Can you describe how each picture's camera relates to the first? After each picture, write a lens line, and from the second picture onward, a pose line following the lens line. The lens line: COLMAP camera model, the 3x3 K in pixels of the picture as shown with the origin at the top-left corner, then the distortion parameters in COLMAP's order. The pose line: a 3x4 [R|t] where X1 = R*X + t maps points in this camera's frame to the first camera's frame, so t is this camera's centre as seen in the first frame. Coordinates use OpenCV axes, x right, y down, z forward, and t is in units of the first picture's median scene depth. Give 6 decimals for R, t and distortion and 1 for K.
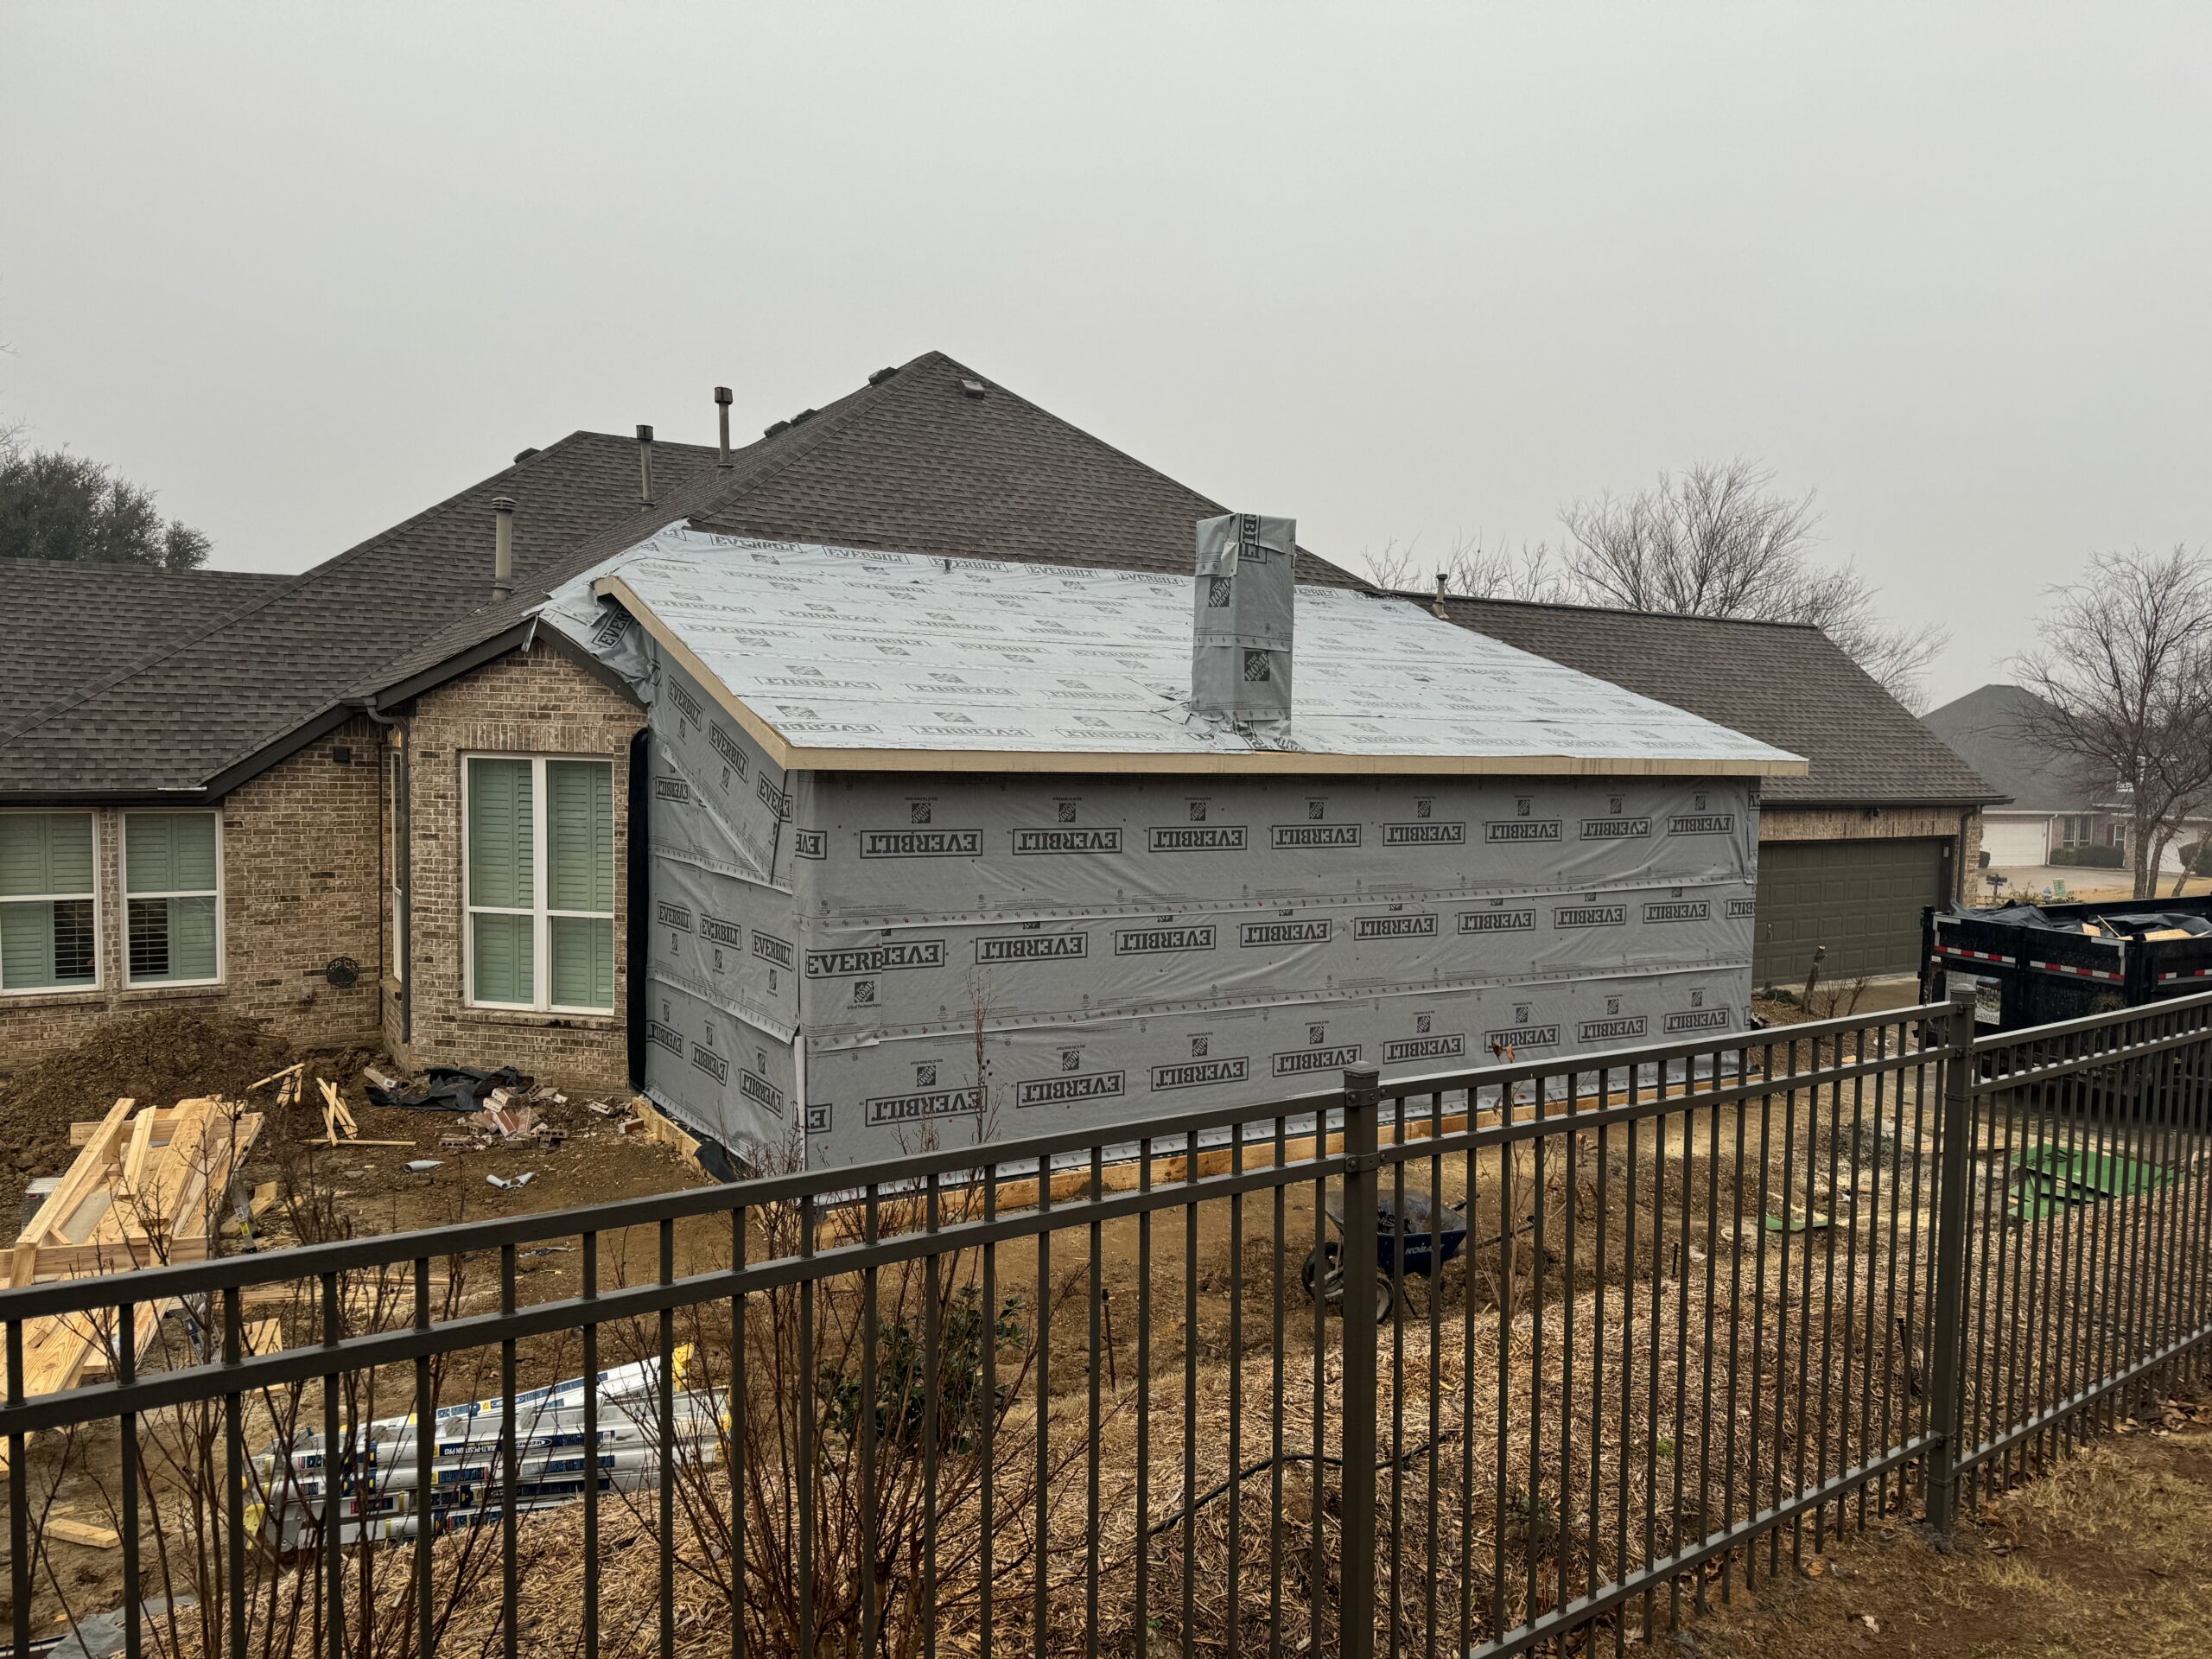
lens RADIAL K [[1575.0, 0, 1106.0], [0, 1575.0, 829.5], [0, 0, 1]] dist [0.002964, -0.002322]
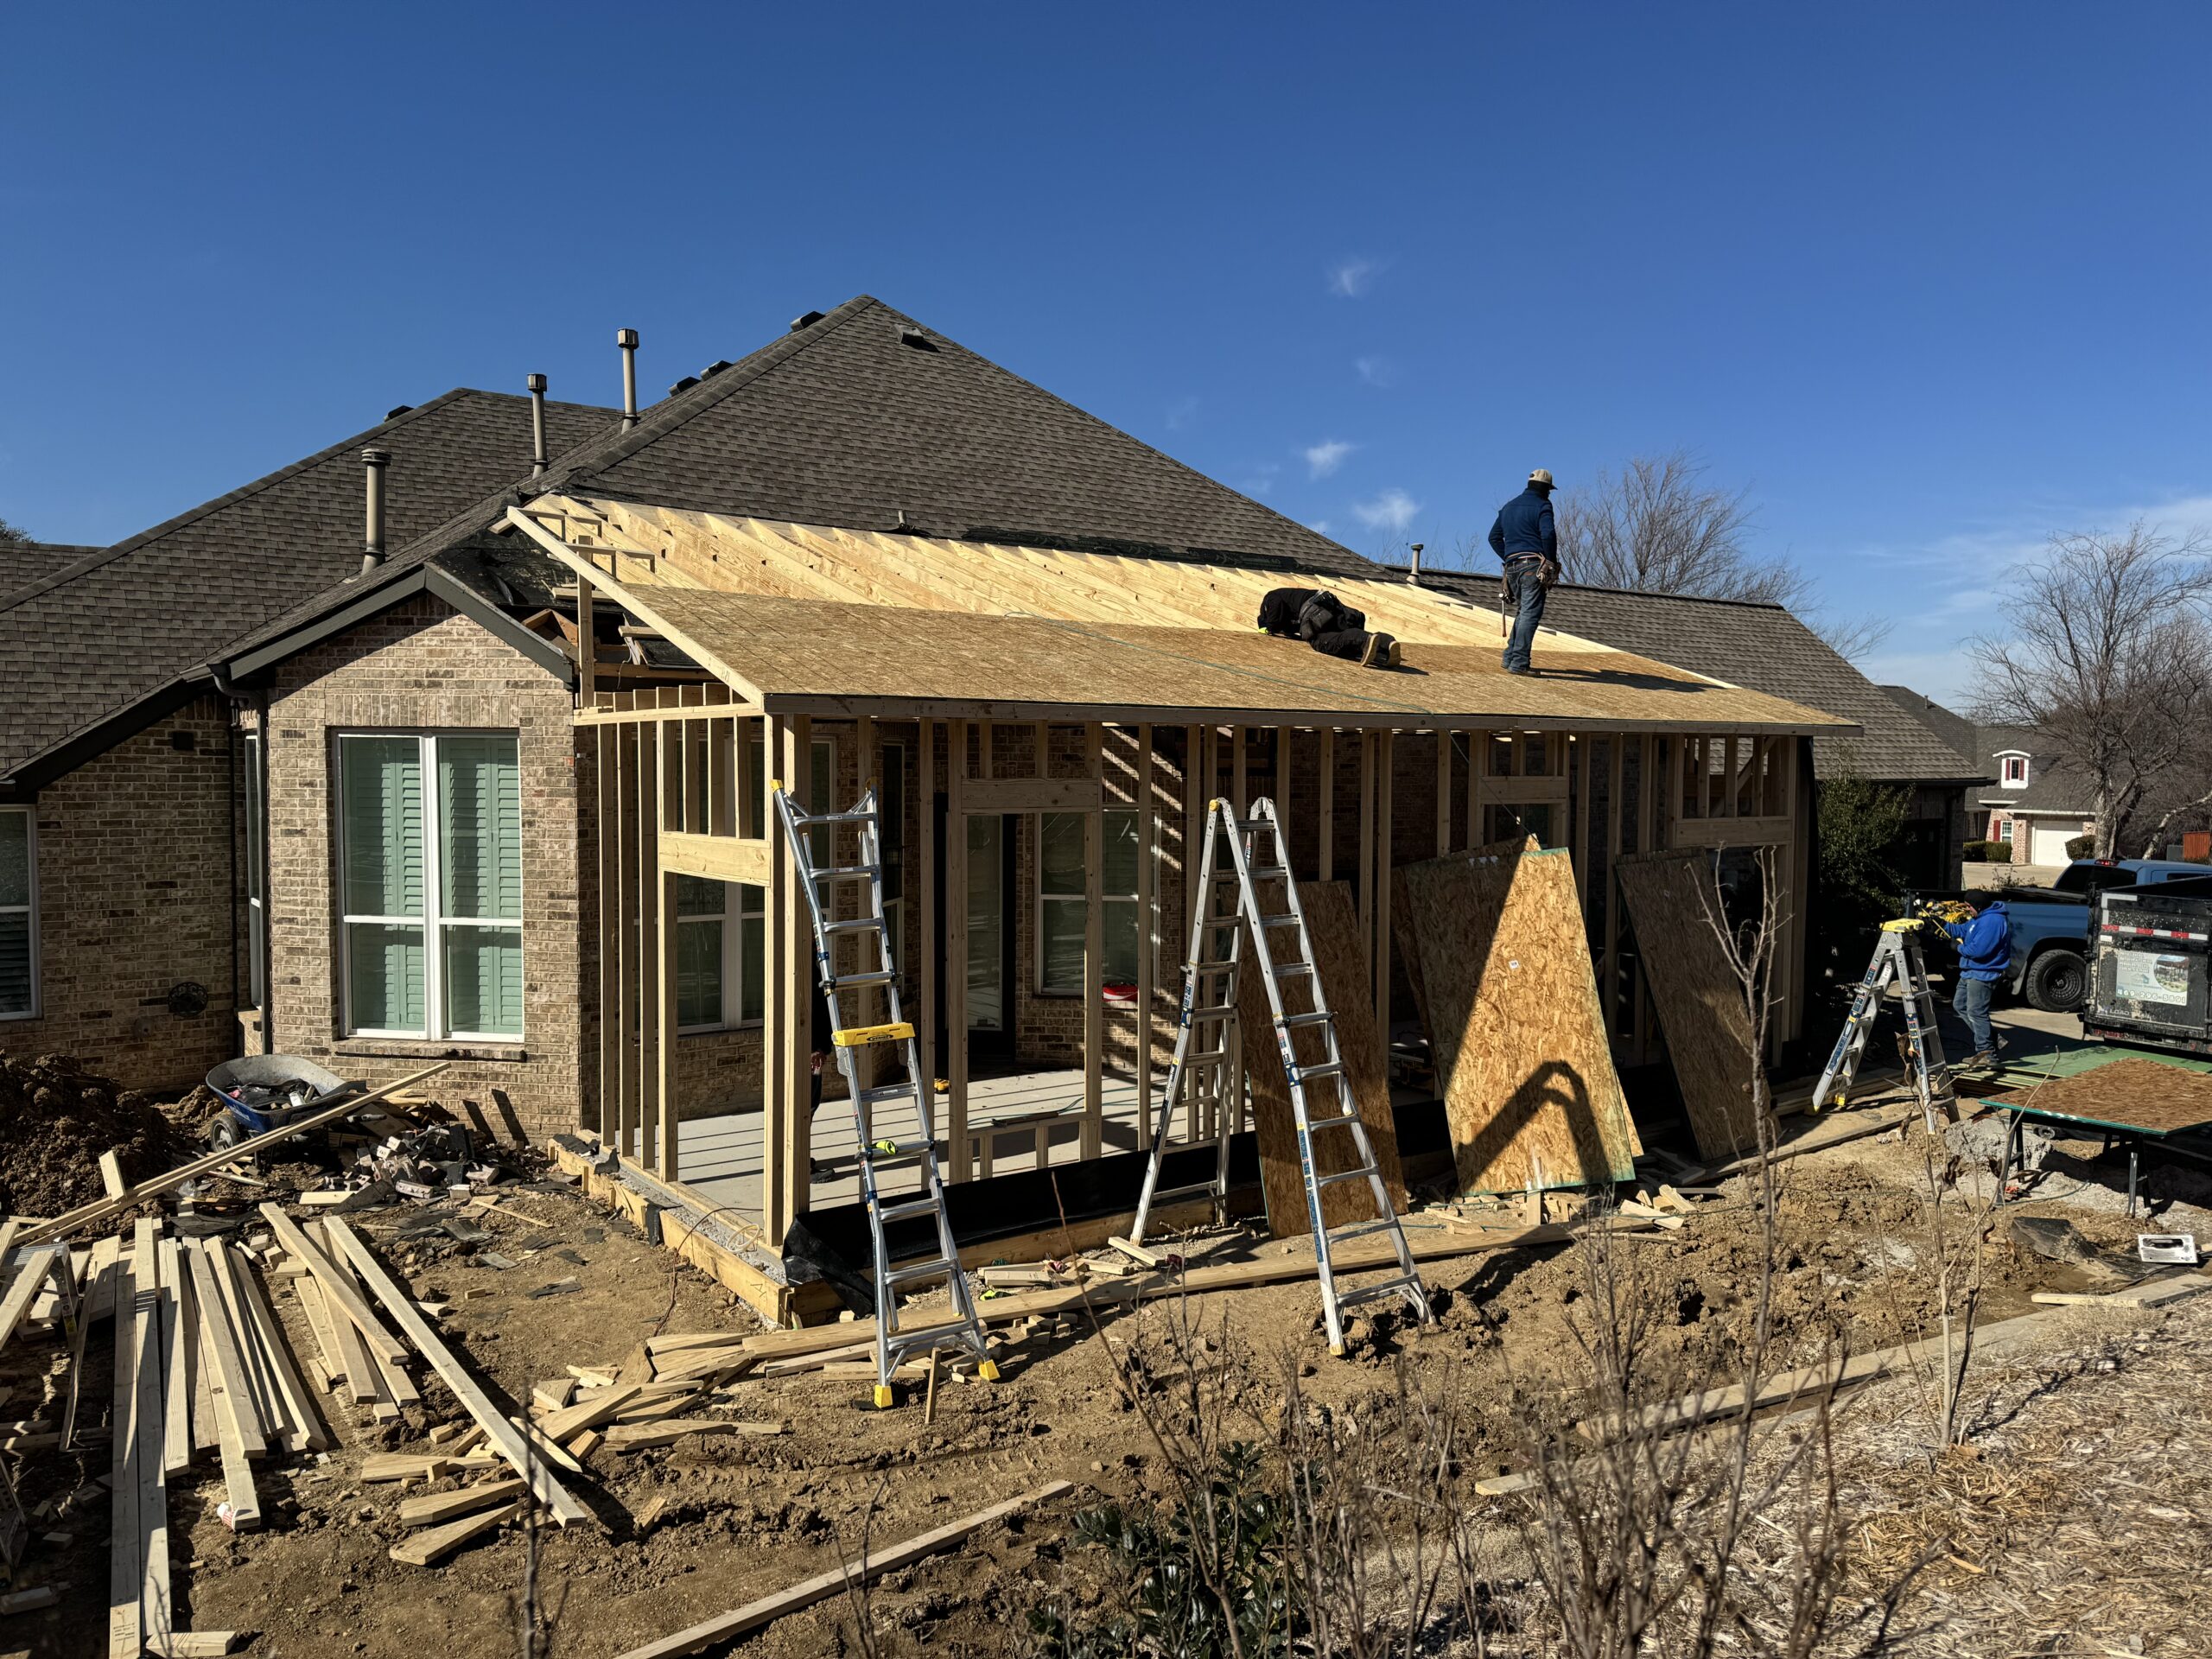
lens RADIAL K [[1614.4, 0, 1106.0], [0, 1614.4, 829.5], [0, 0, 1]] dist [0.001149, 0.009960]
pose [[0.997847, -0.017223, 0.063289, -0.051862], [0.017793, 0.999806, -0.008460, 0.016357], [-0.063131, 0.009567, 0.997959, 0.113959]]
